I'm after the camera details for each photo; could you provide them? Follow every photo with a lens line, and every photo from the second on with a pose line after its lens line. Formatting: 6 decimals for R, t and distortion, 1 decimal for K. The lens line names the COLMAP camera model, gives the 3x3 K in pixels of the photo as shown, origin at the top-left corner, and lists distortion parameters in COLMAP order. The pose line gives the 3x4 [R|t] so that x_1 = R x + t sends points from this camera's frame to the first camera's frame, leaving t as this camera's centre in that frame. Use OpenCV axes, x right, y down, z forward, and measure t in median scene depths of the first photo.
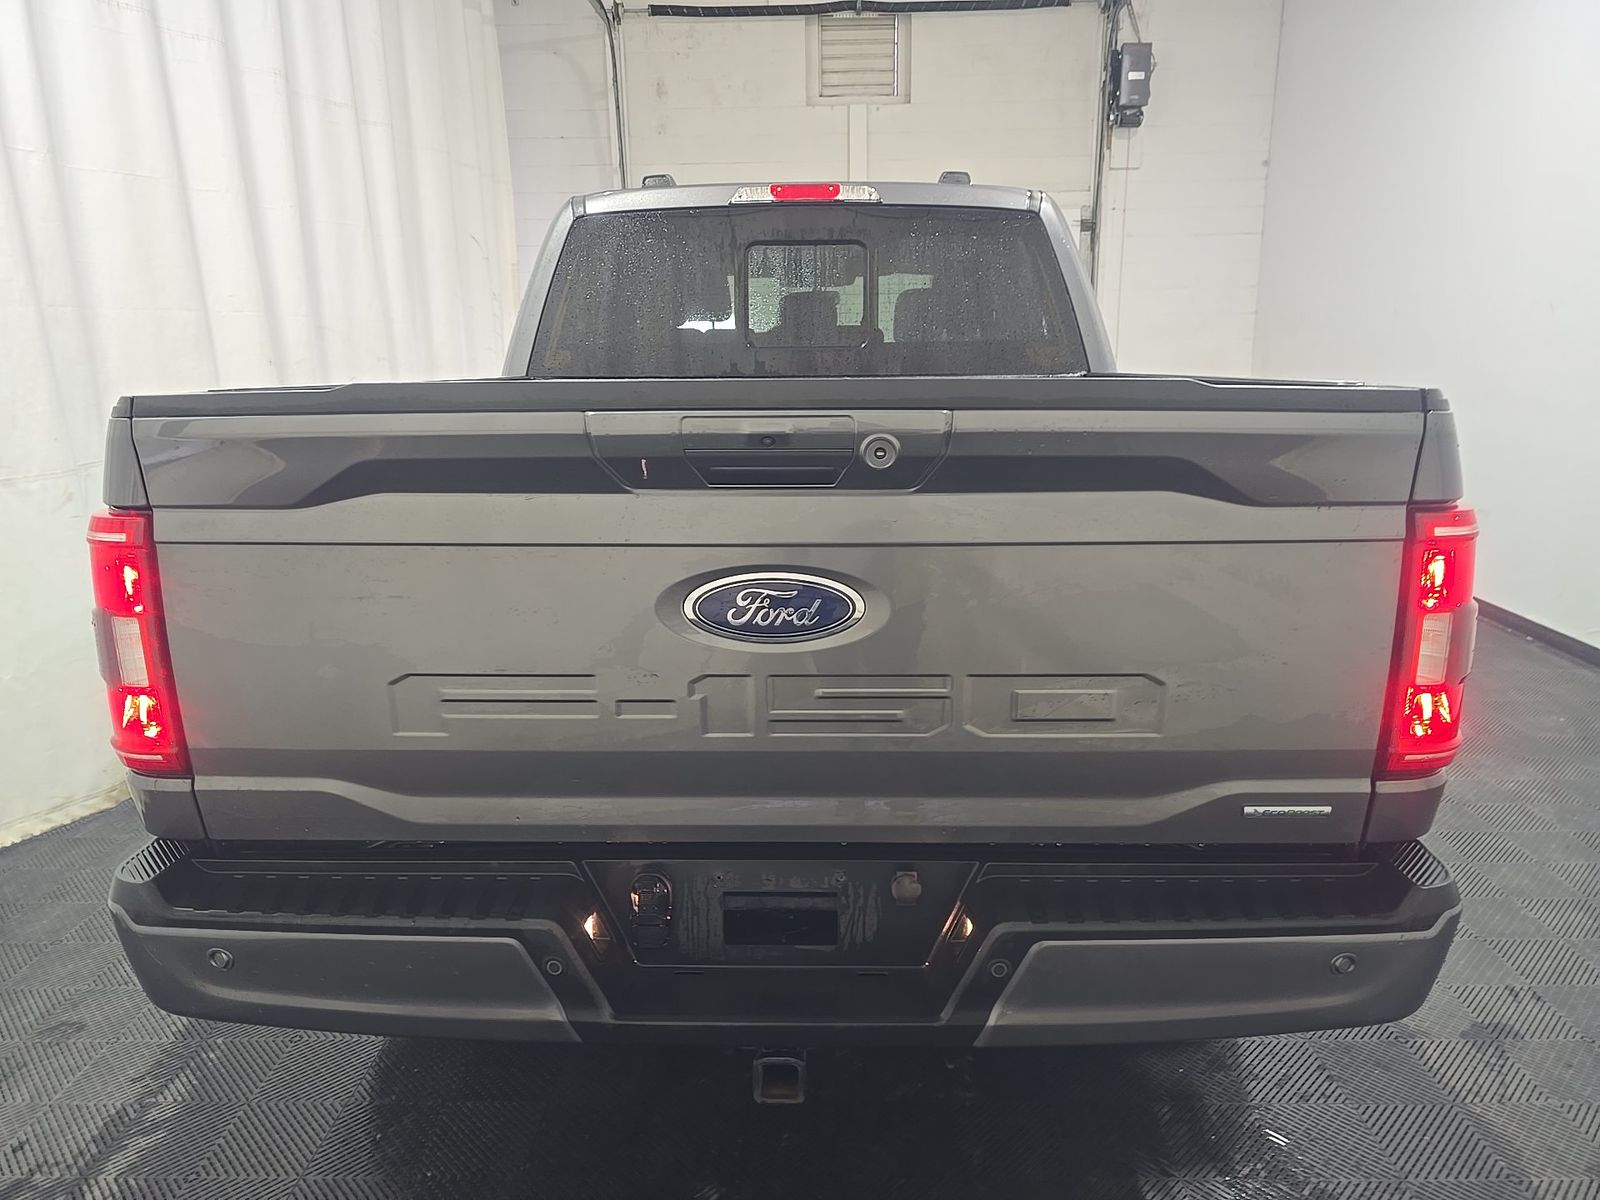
lens RADIAL K [[1072.7, 0, 814.9], [0, 1072.7, 602.6], [0, 0, 1]] dist [0.044002, -0.044733]
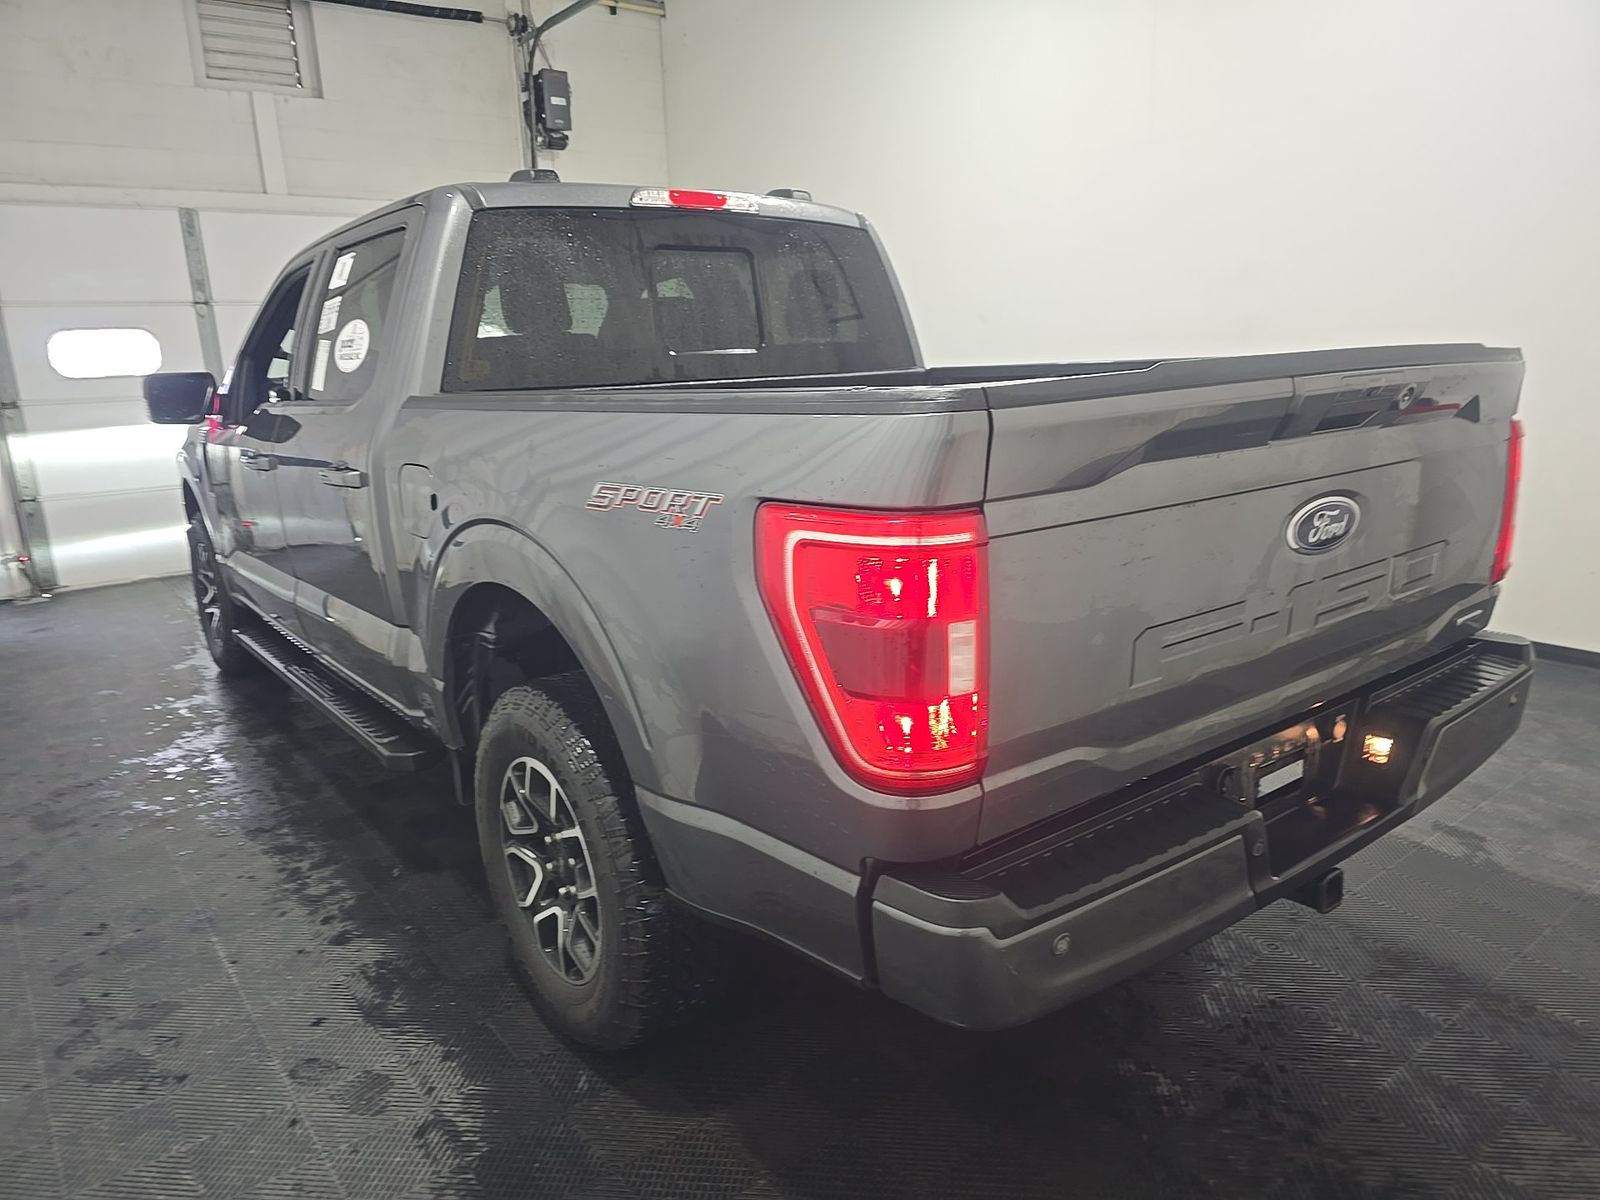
lens RADIAL K [[1072.7, 0, 814.9], [0, 1072.7, 602.6], [0, 0, 1]] dist [0.044002, -0.044733]
pose [[0.775244, -0.162679, 0.610354, -0.587665], [0.173117, 0.983989, 0.042380, -0.028895], [-0.607476, 0.072808, 0.790994, 0.150409]]
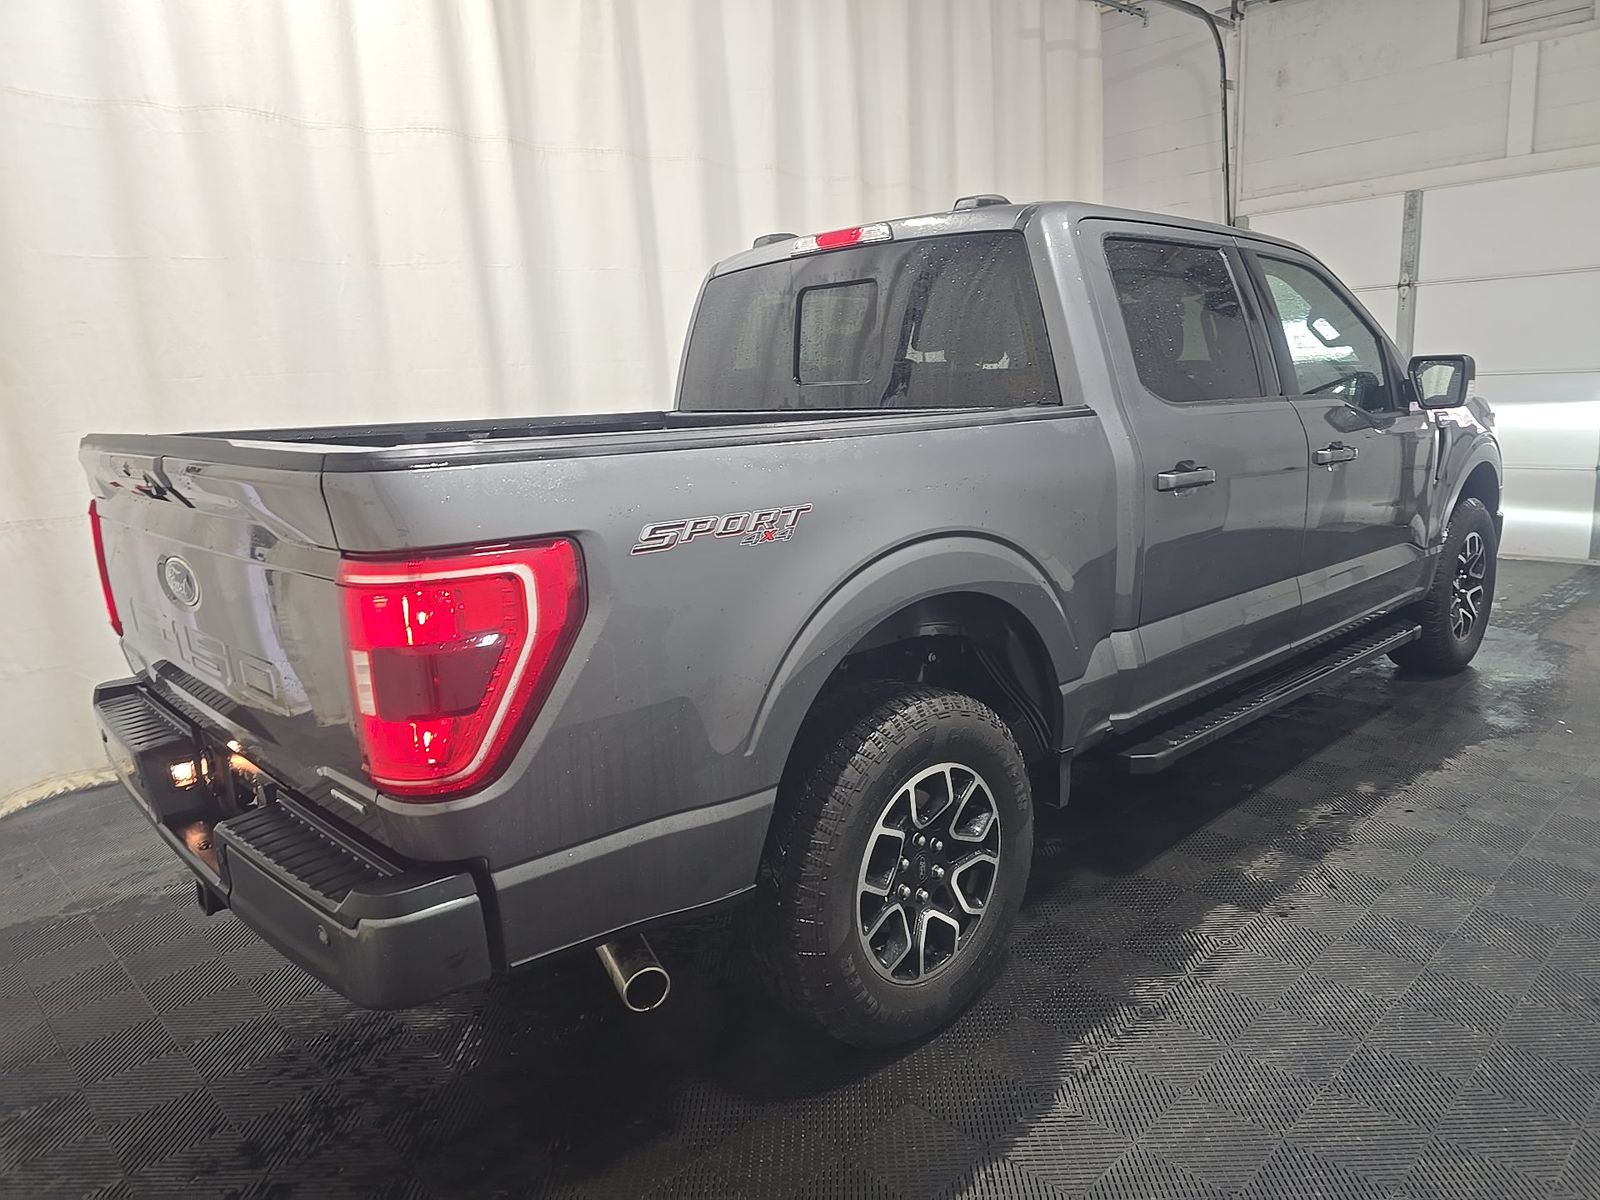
lens RADIAL K [[1072.7, 0, 814.9], [0, 1072.7, 602.6], [0, 0, 1]] dist [0.044002, -0.044733]
pose [[0.706971, 0.120450, -0.696910, 0.738739], [-0.123255, 0.991295, 0.046295, -0.066474], [0.696420, 0.053169, 0.715662, 0.230268]]
